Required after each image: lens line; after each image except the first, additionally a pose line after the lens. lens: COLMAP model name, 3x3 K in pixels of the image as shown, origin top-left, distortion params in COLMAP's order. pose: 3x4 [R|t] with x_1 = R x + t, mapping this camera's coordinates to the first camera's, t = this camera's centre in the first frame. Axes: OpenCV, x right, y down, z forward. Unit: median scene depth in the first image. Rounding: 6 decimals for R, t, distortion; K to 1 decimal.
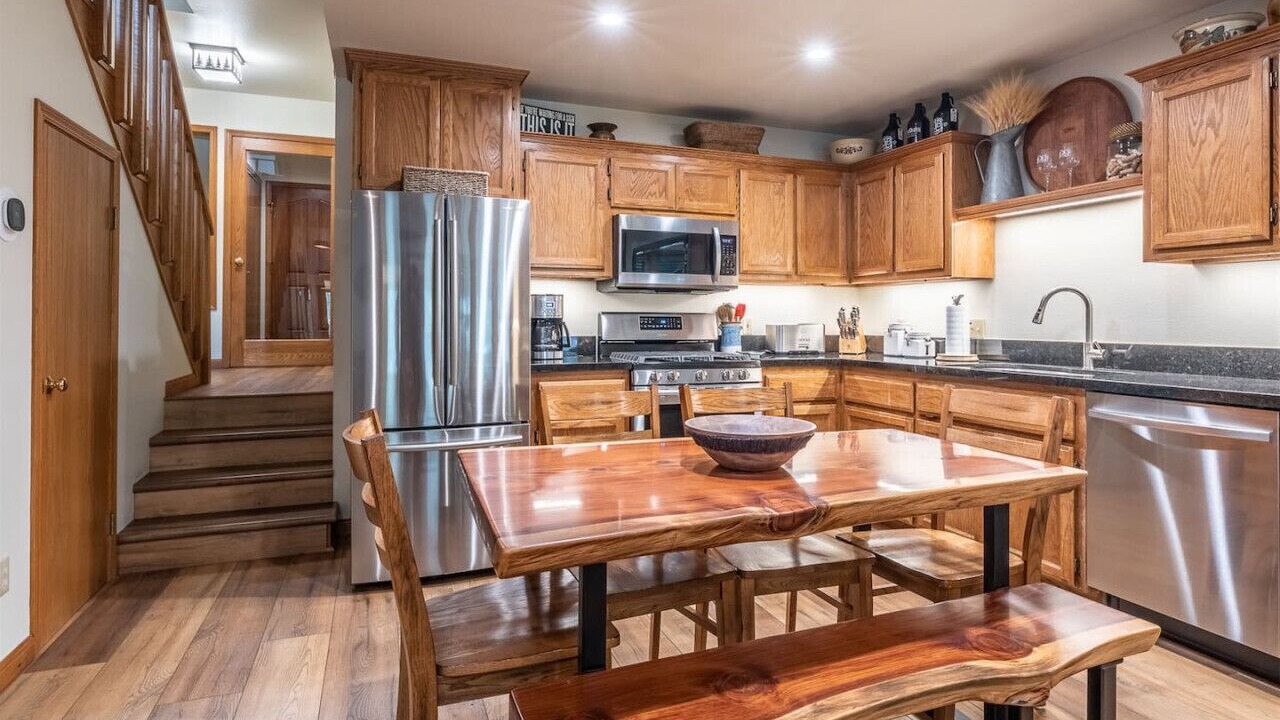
lens RADIAL K [[669.6, 0, 632.3], [0, 669.6, 317.8], [0, 0, 1]] dist [-0.000947, -0.001029]
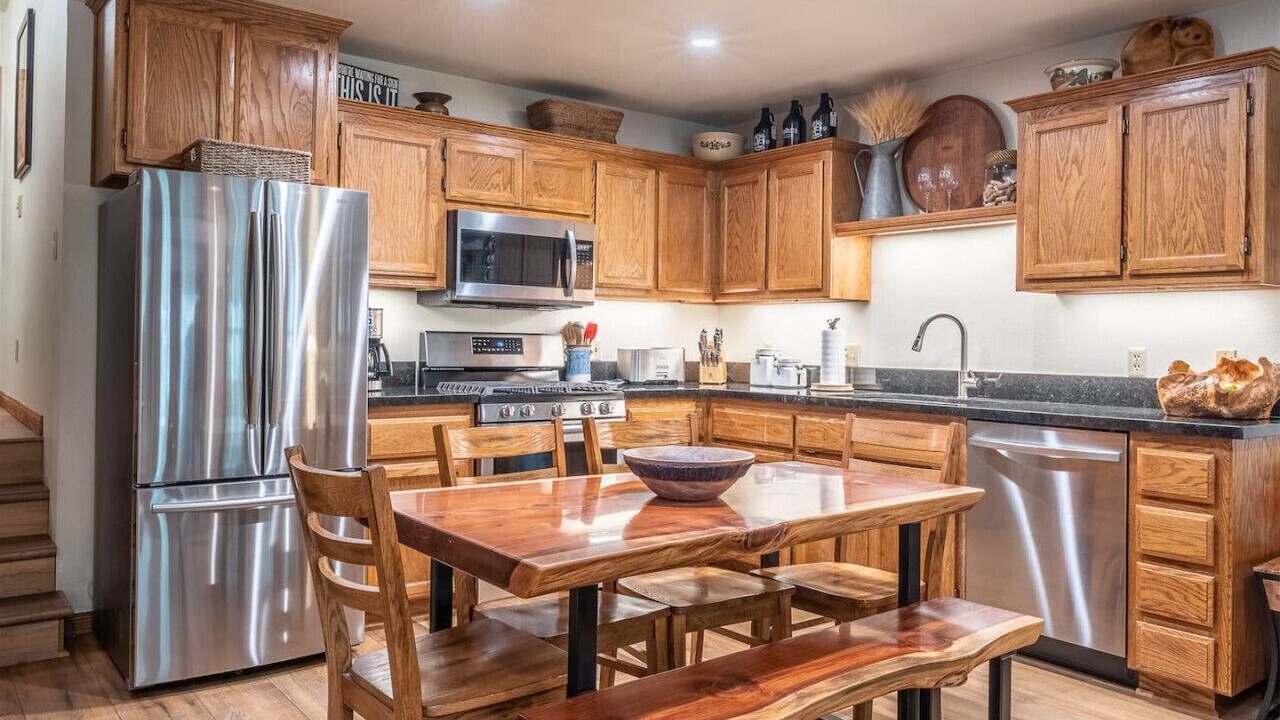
lens RADIAL K [[940.7, 0, 625.5], [0, 940.7, 337.9], [0, 0, 1]] dist [0.007759, 0.002341]
pose [[0.957843, 0.011939, 0.287045, -0.163956], [-0.012749, 0.999918, 0.000953, -0.005461], [-0.287010, -0.004572, 0.957917, -0.151533]]
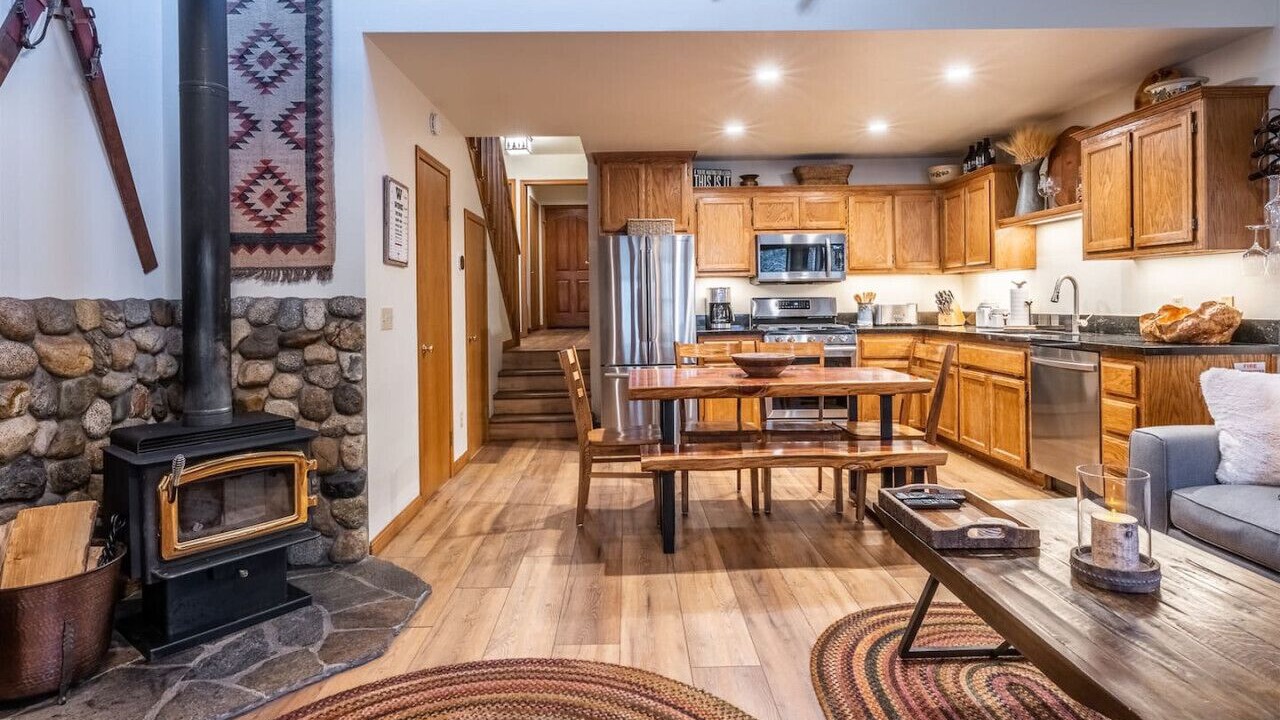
lens RADIAL K [[669.6, 0, 632.3], [0, 669.6, 317.8], [0, 0, 1]] dist [-0.000947, -0.001029]
pose [[0.939222, -0.006930, -0.343239, 0.260230], [0.016451, 0.999556, 0.024836, -0.006968], [0.342915, -0.028974, 0.938919, -0.608128]]
